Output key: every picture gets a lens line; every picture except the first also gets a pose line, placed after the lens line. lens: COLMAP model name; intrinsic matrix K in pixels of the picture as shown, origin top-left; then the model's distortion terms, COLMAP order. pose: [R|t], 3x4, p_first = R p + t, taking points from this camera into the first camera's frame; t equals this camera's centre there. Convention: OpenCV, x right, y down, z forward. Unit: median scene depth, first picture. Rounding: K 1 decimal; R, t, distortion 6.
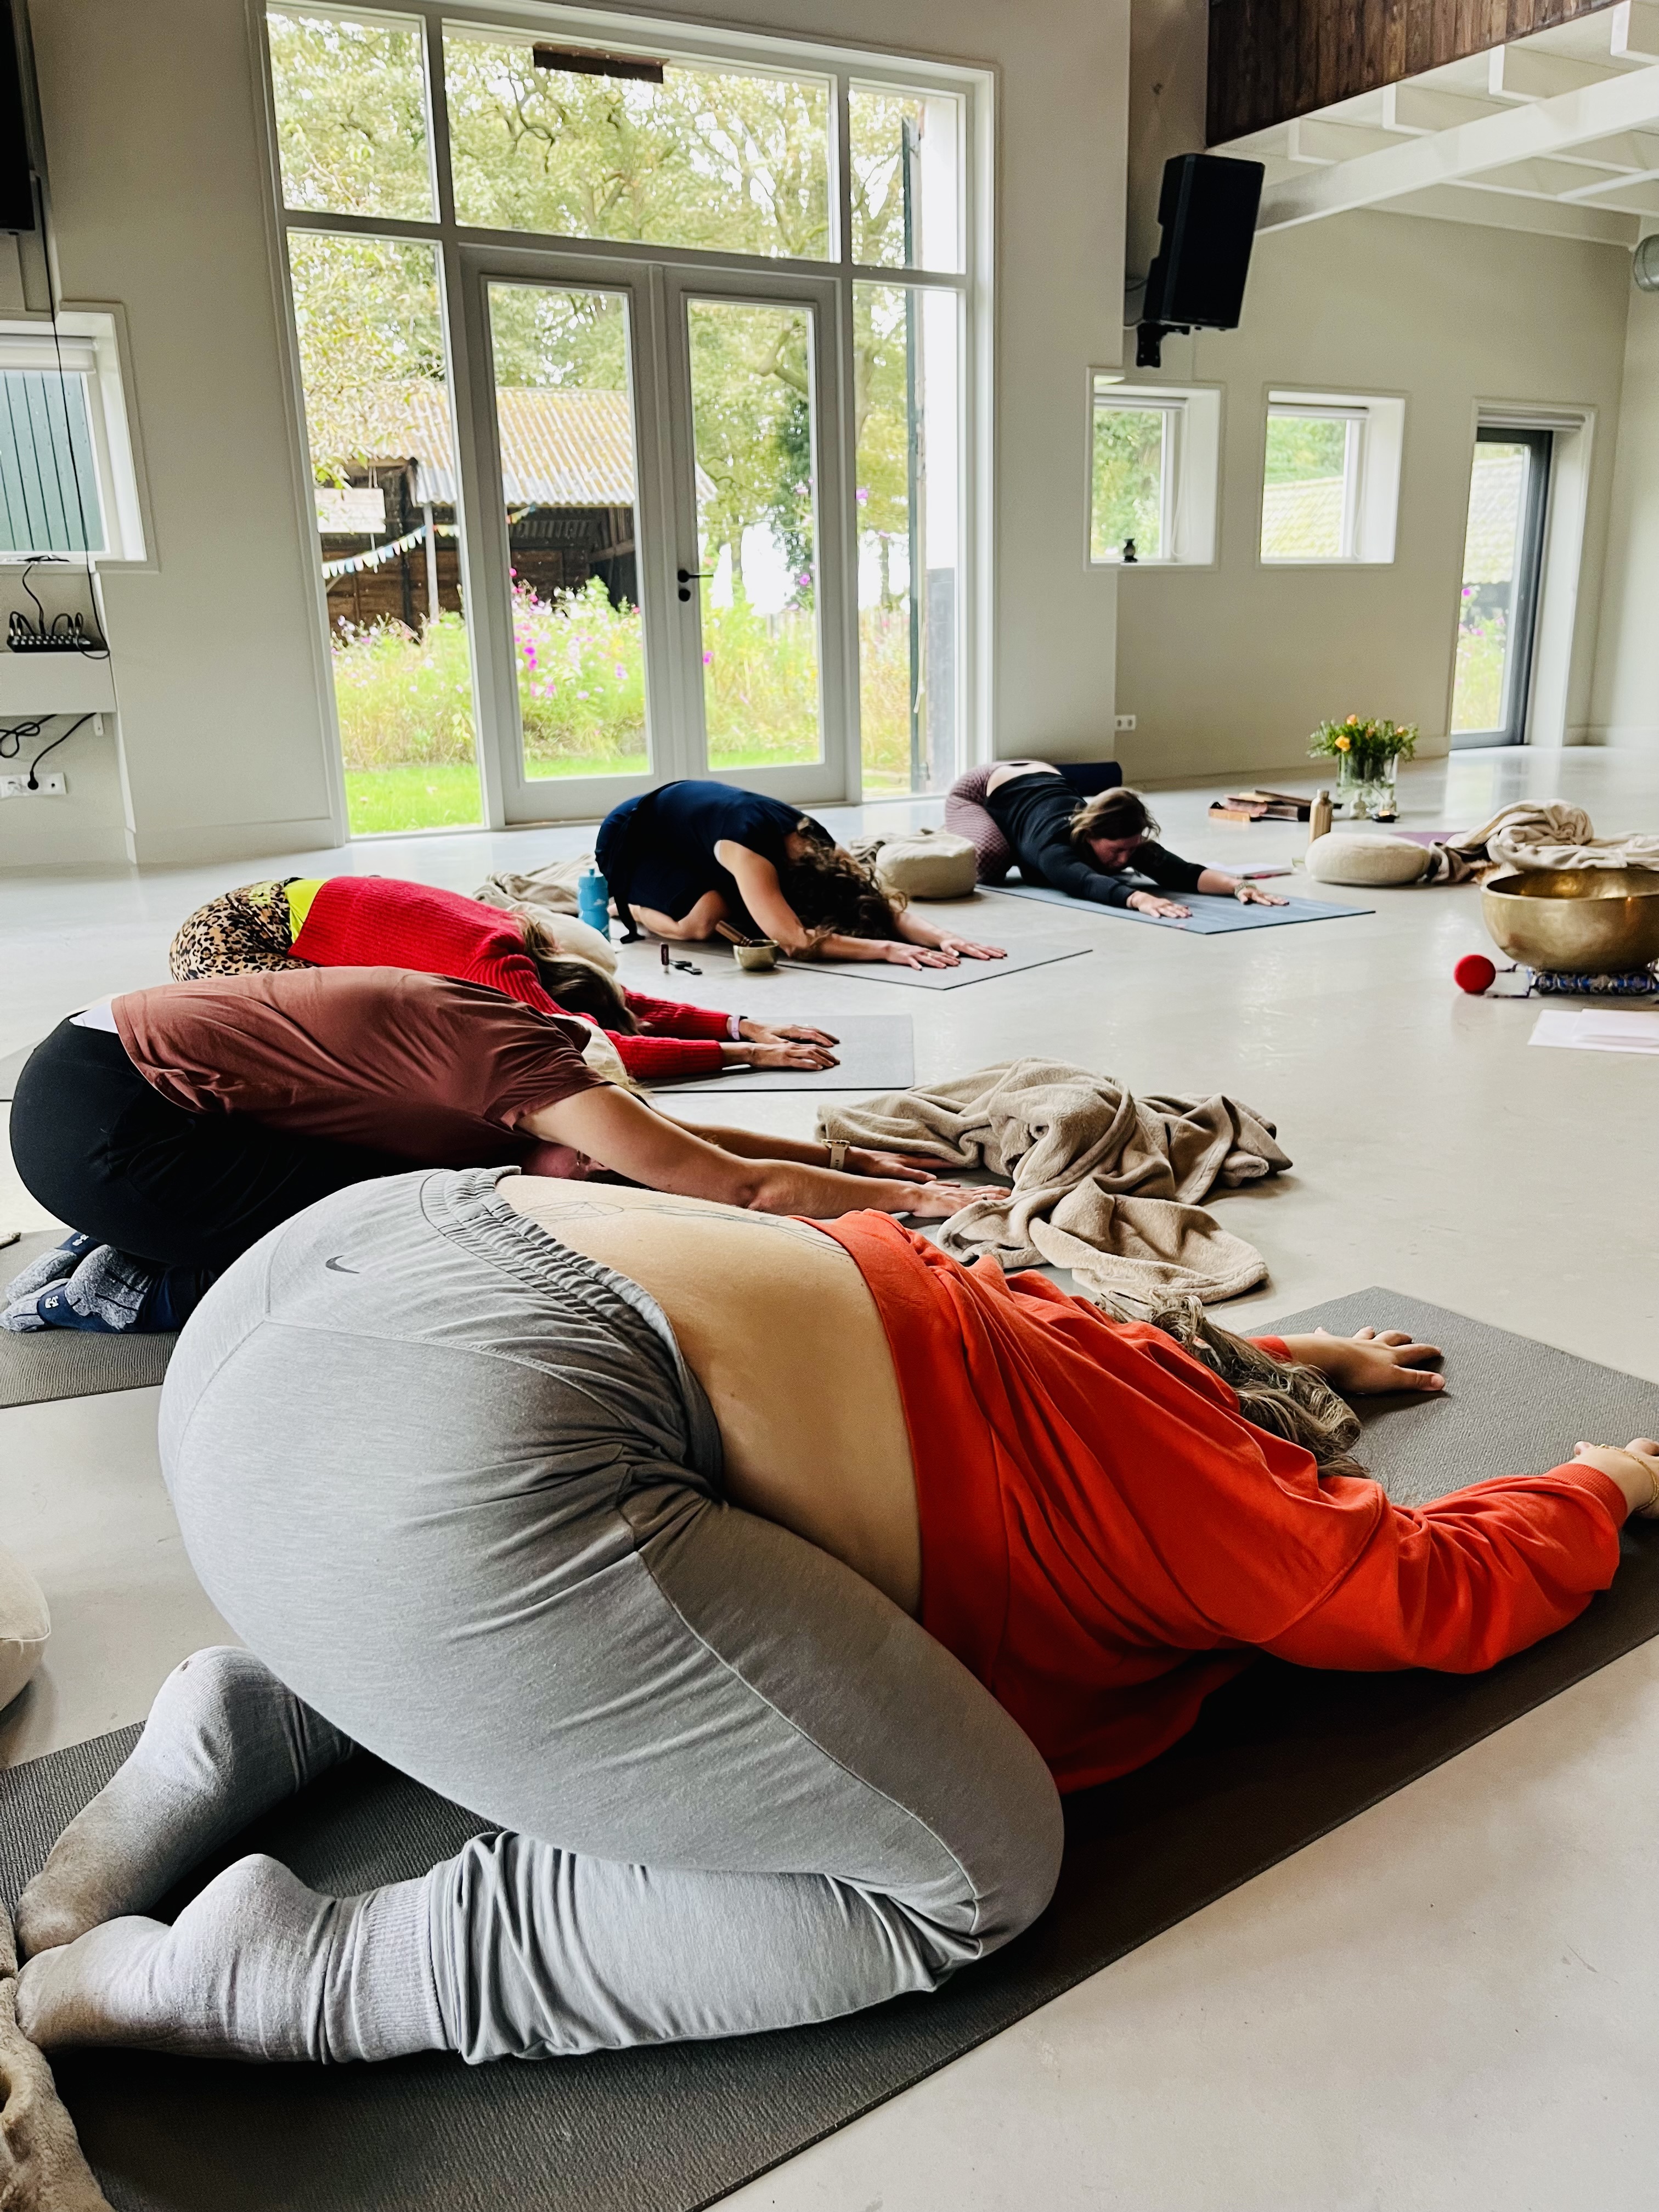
lens RADIAL K [[1683.0, 0, 836.4], [0, 1683.0, 1110.8], [0, 0, 1]] dist [0.054213, -0.080248]
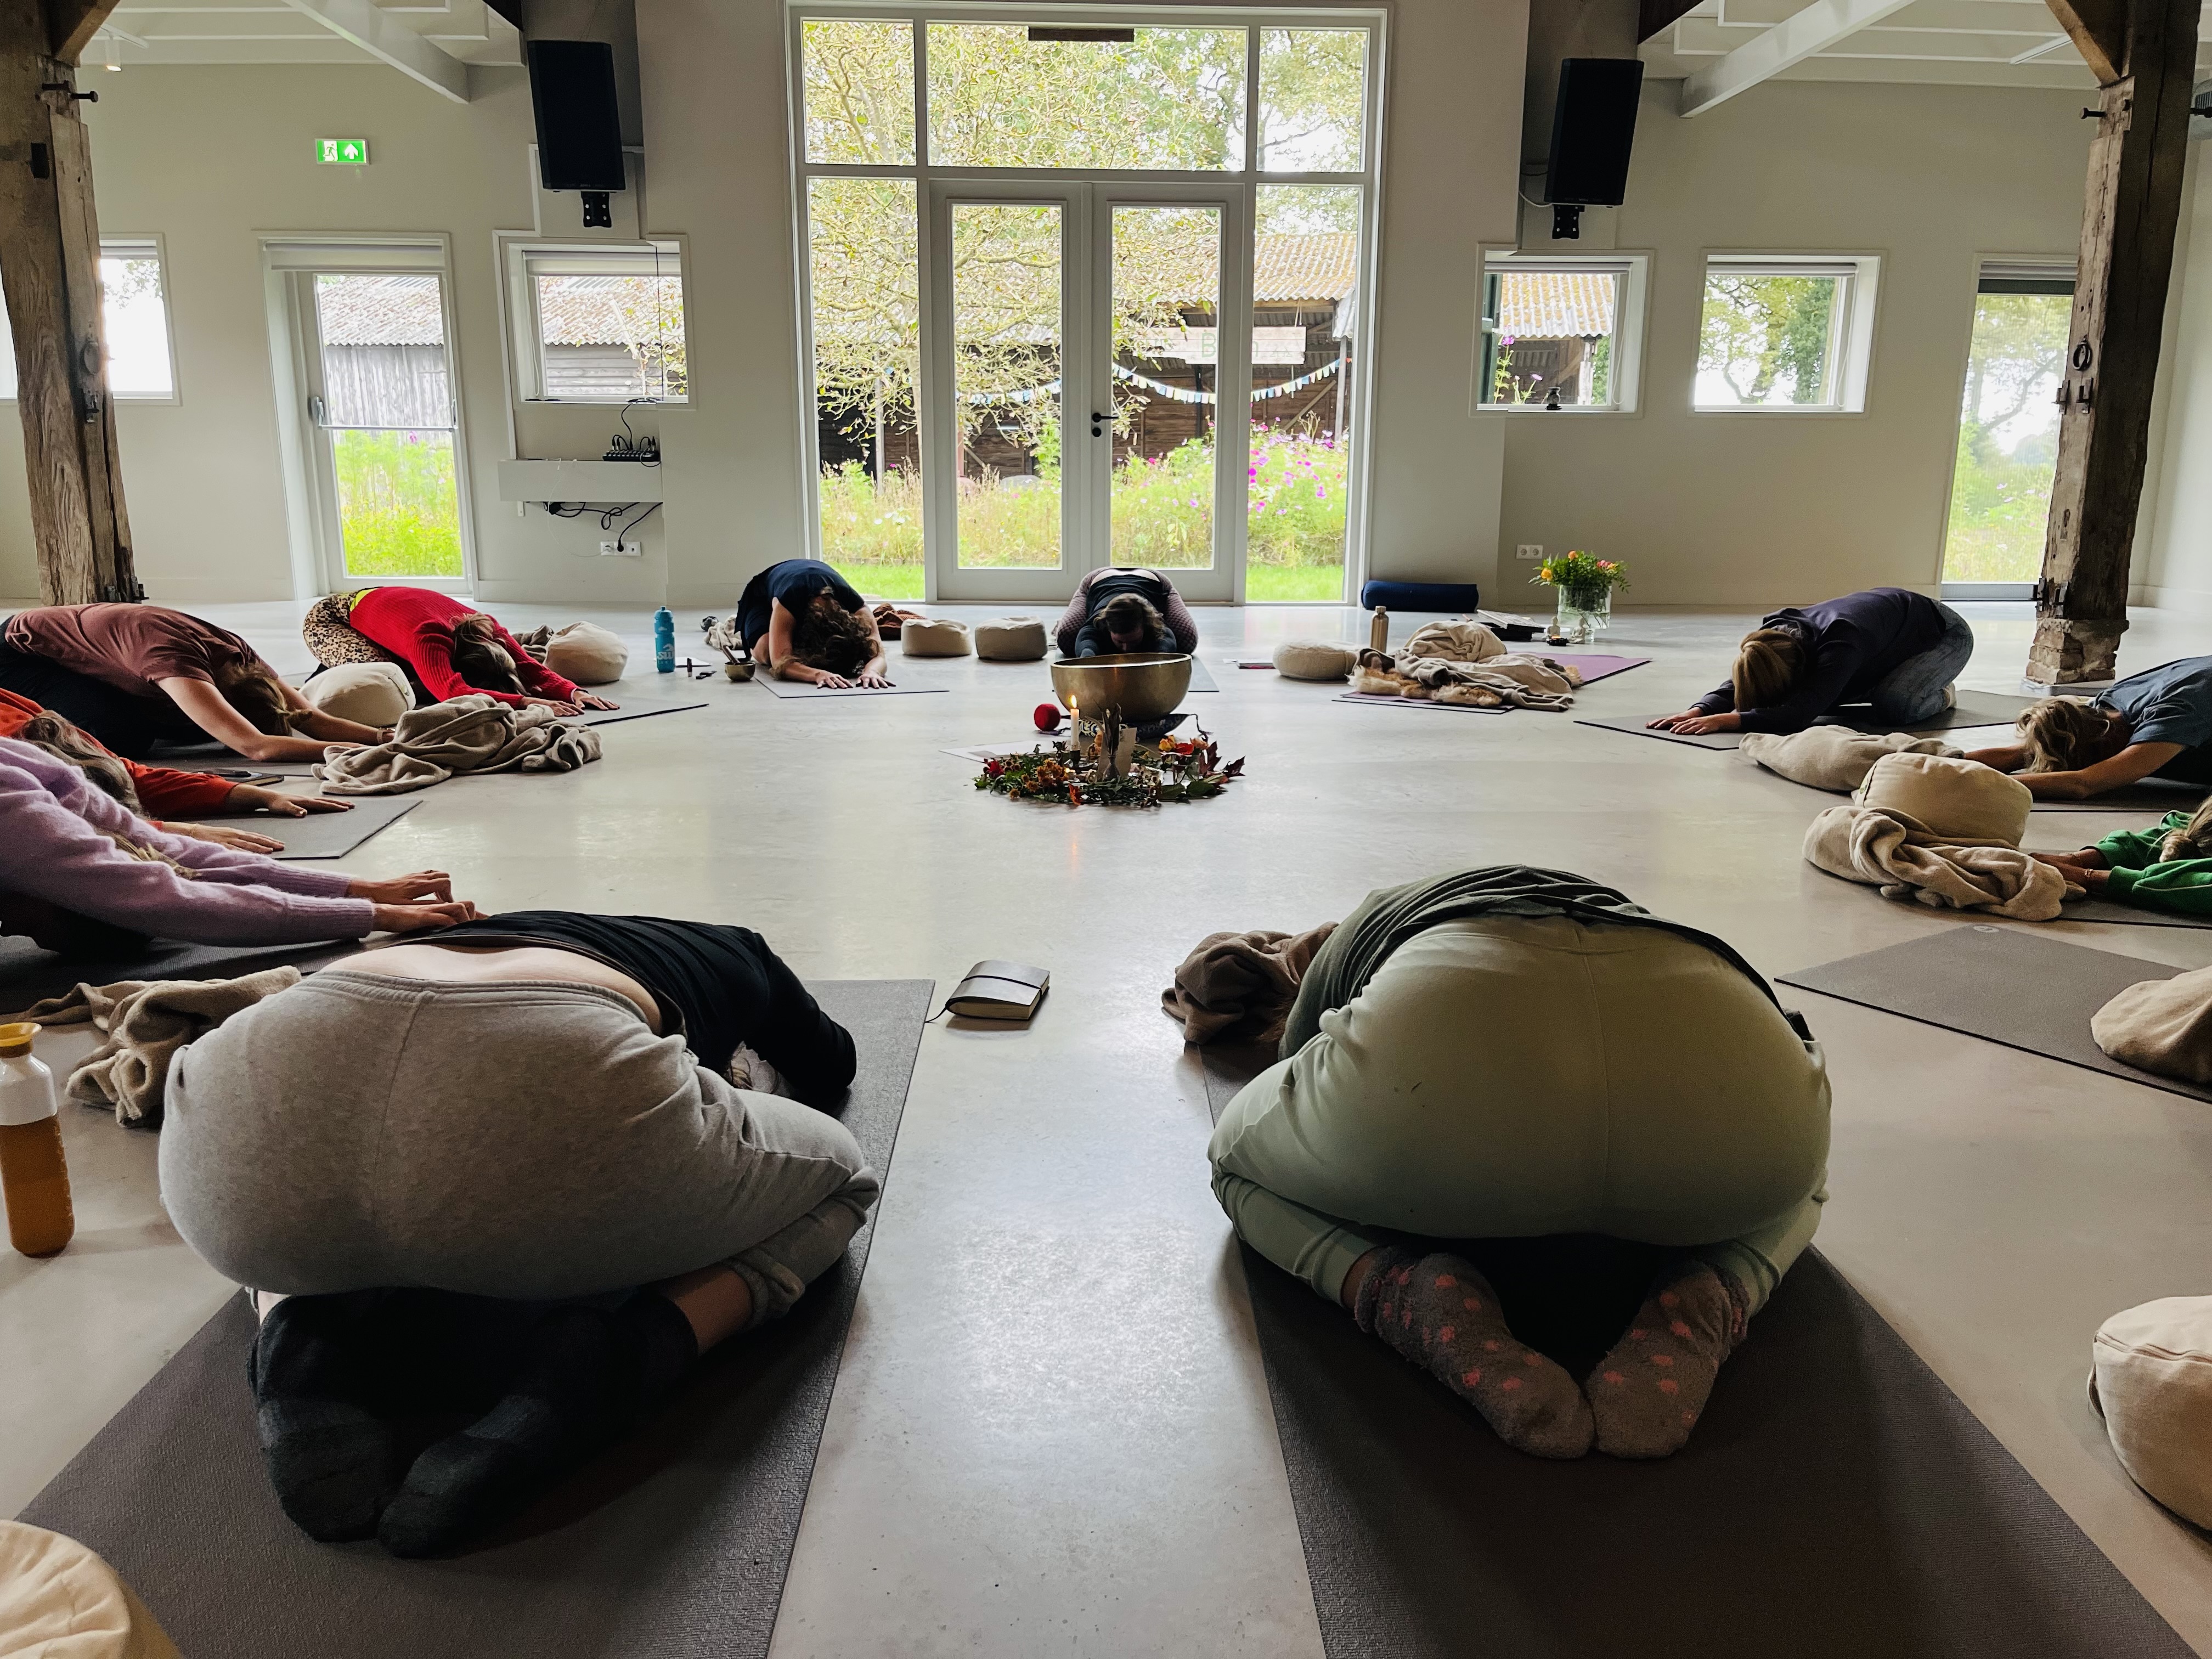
lens RADIAL K [[1683.0, 0, 1103.0], [0, 1683.0, 820.4], [0, 0, 1]] dist [0.054213, -0.080248]
pose [[0.890639, 0.122595, -0.437872, 0.508396], [-0.148642, 0.988561, -0.025563, 0.016673], [0.429729, 0.087853, 0.898674, -0.115711]]
